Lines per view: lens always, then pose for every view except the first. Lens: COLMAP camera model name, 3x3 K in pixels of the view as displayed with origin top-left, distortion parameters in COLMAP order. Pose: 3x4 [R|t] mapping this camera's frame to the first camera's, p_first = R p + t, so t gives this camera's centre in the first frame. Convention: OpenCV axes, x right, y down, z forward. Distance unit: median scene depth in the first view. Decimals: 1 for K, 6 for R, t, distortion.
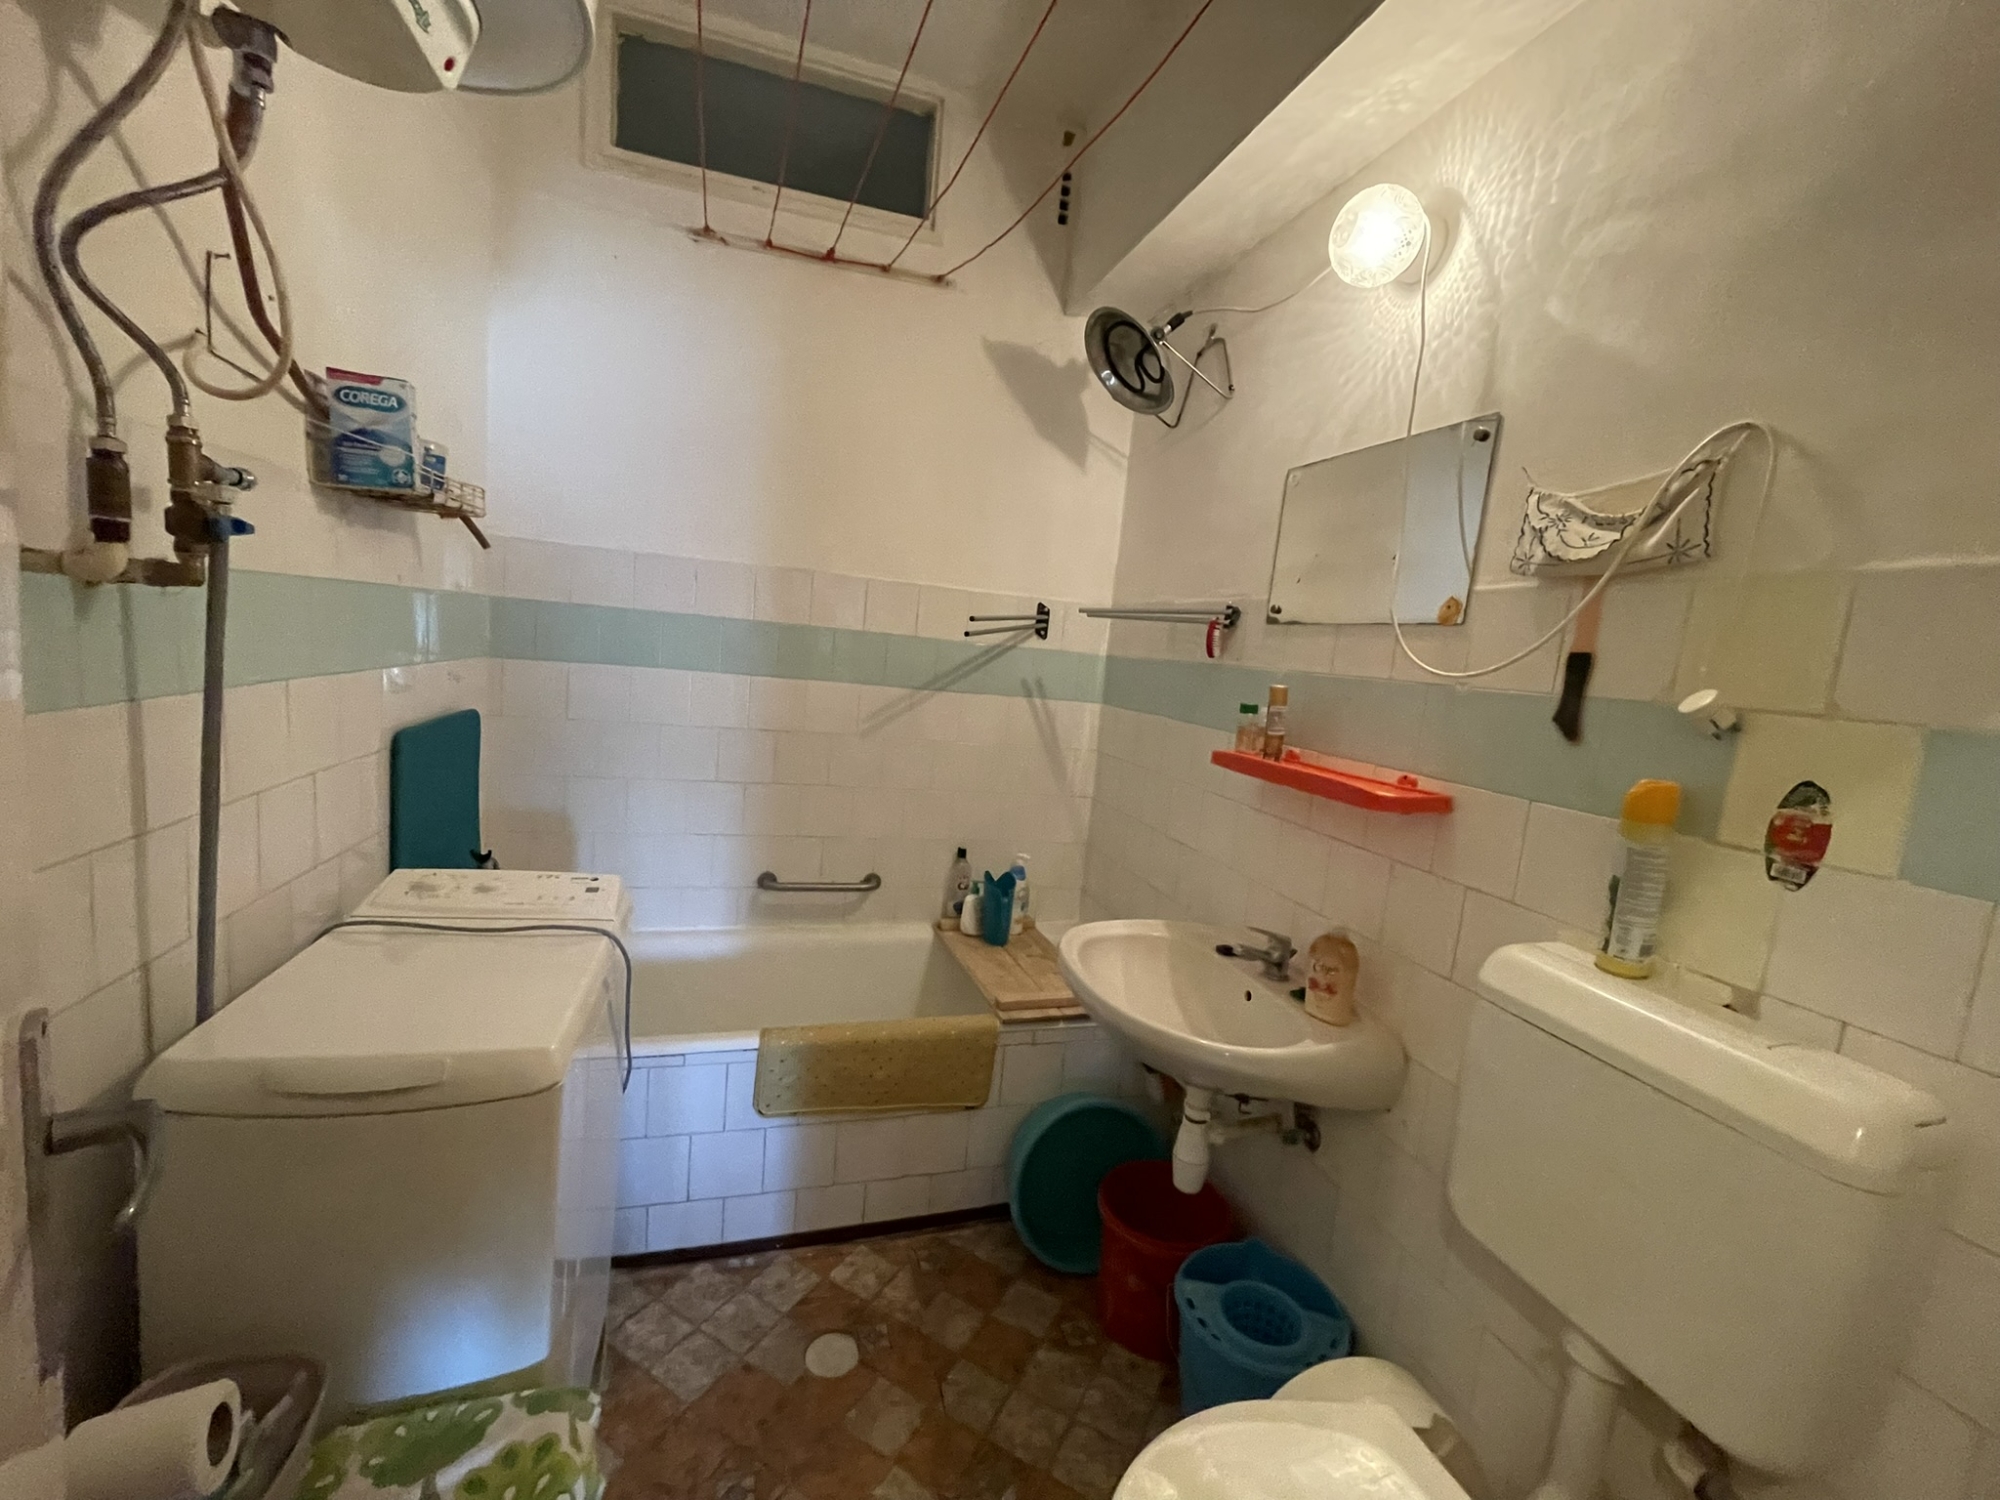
lens RADIAL K [[798.4, 0, 998.3], [0, 798.4, 751.9], [0, 0, 1]] dist [-0.009025, 0.000760]
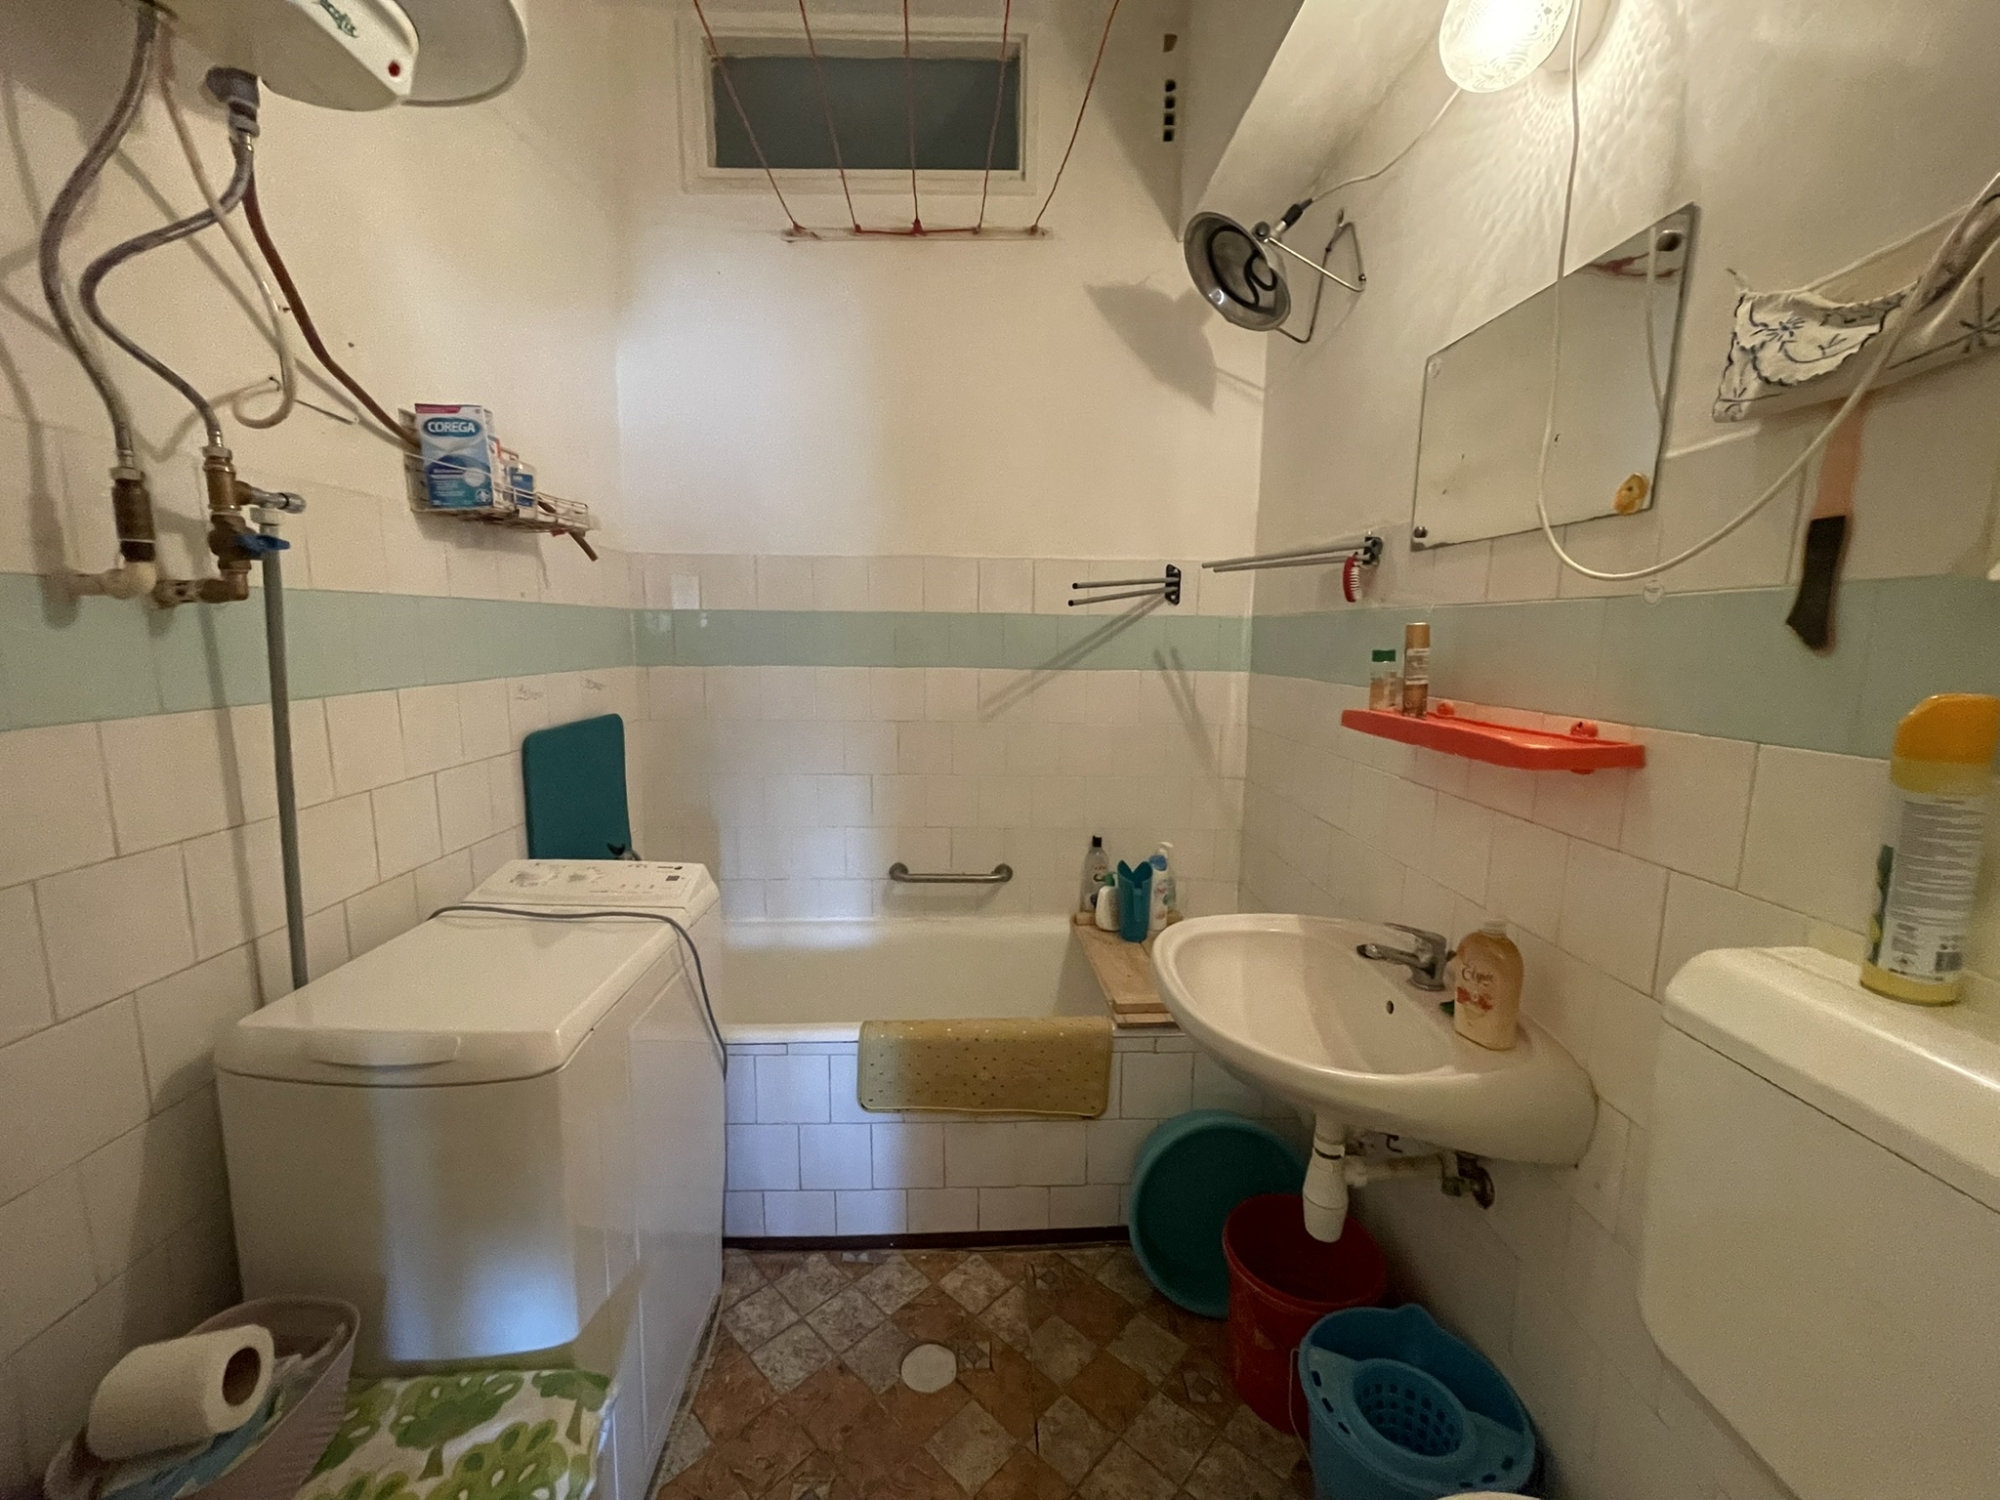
lens RADIAL K [[798.4, 0, 998.3], [0, 798.4, 751.9], [0, 0, 1]] dist [-0.009025, 0.000760]
pose [[0.962258, -0.045454, -0.268315, 0.155040], [0.046642, 0.998910, -0.001949, 0.028590], [0.268111, -0.010639, 0.963329, 0.112389]]
